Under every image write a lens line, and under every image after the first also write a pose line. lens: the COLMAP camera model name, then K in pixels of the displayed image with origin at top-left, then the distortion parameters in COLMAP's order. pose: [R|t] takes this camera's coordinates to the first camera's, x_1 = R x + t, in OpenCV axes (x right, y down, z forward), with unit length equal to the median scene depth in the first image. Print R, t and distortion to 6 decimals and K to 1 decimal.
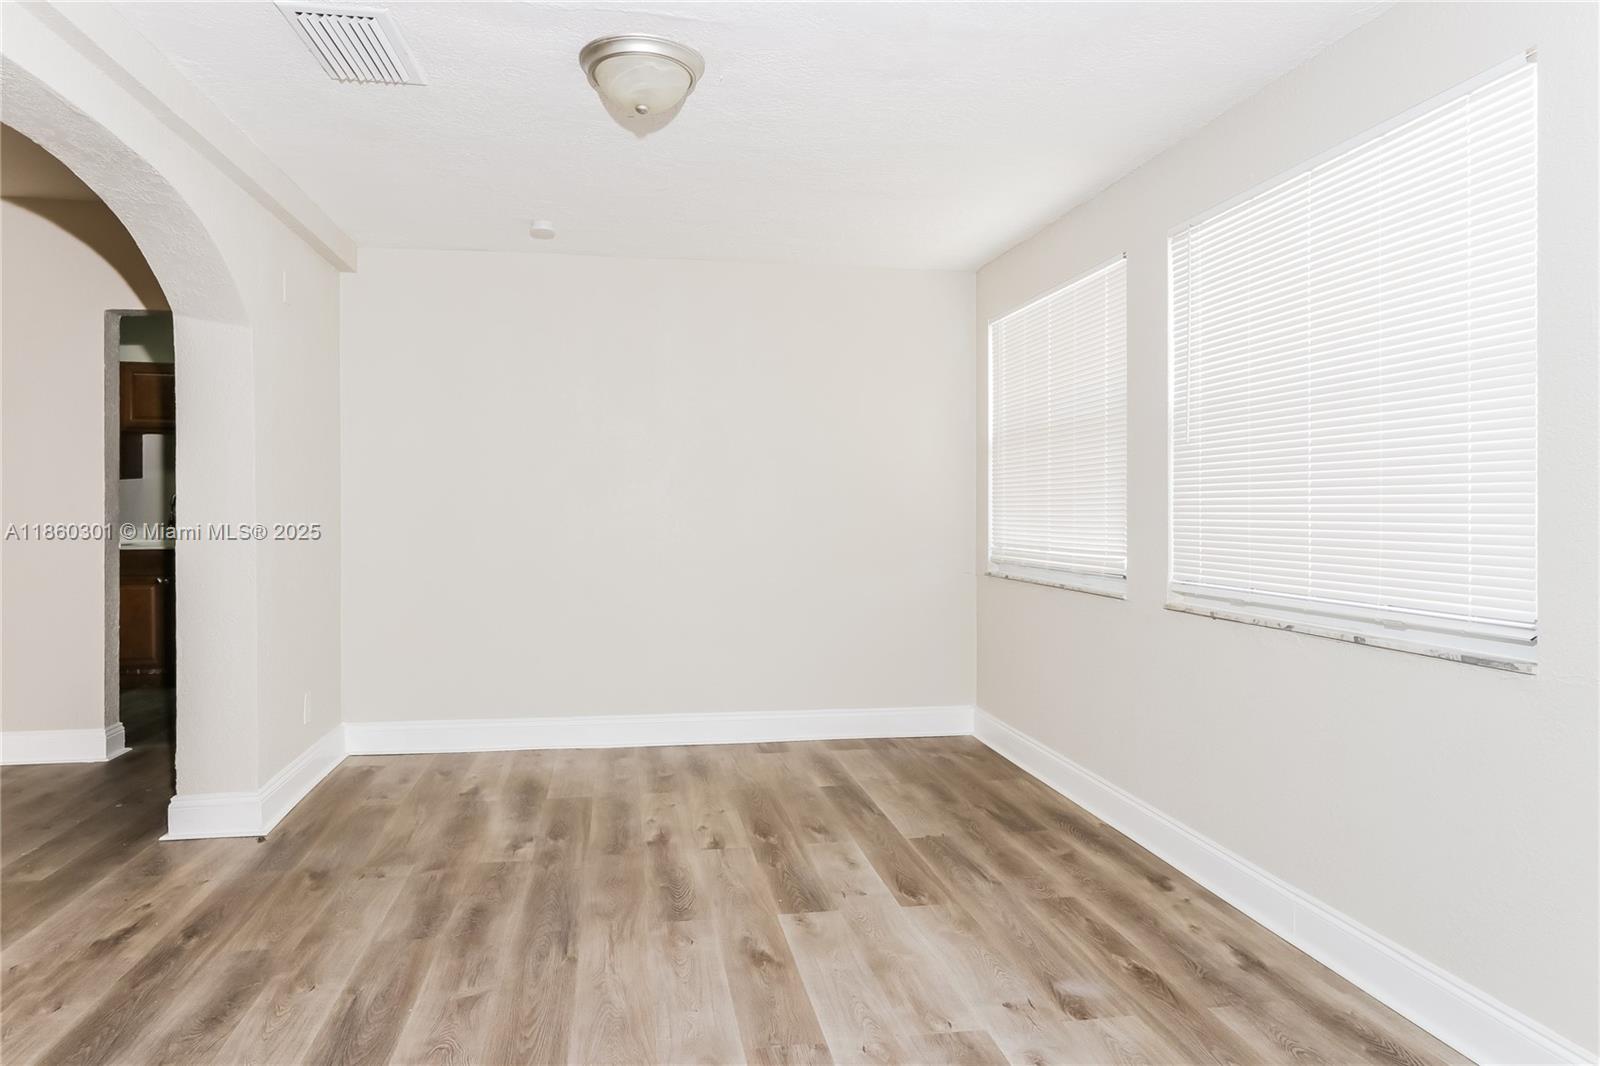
lens RADIAL K [[977.7, 0, 799.3], [0, 977.7, 527.2], [0, 0, 1]] dist [0.000472, -0.001111]
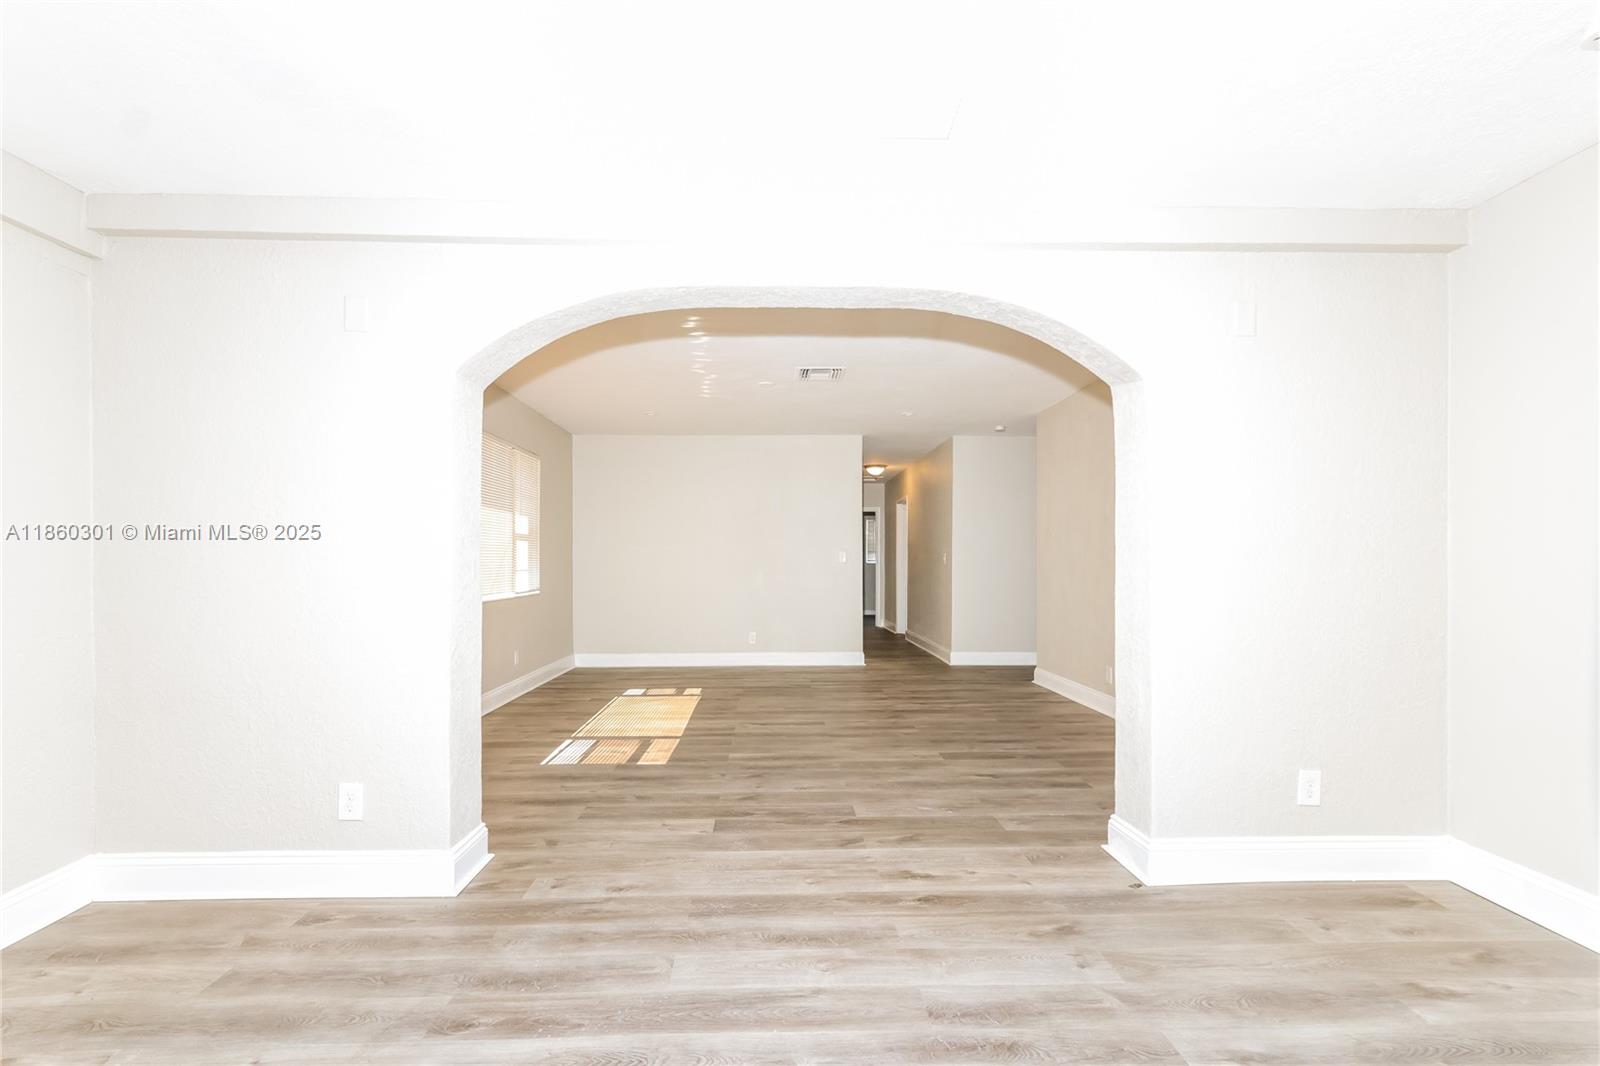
lens RADIAL K [[738.4, 0, 797.9], [0, 738.4, 537.2], [0, 0, 1]] dist [0.005255, 0.000691]
pose [[-0.151170, -0.033684, -0.987934, 0.308642], [-0.023799, 0.999254, -0.030428, -0.011074], [0.988221, 0.018912, -0.151859, 0.864926]]
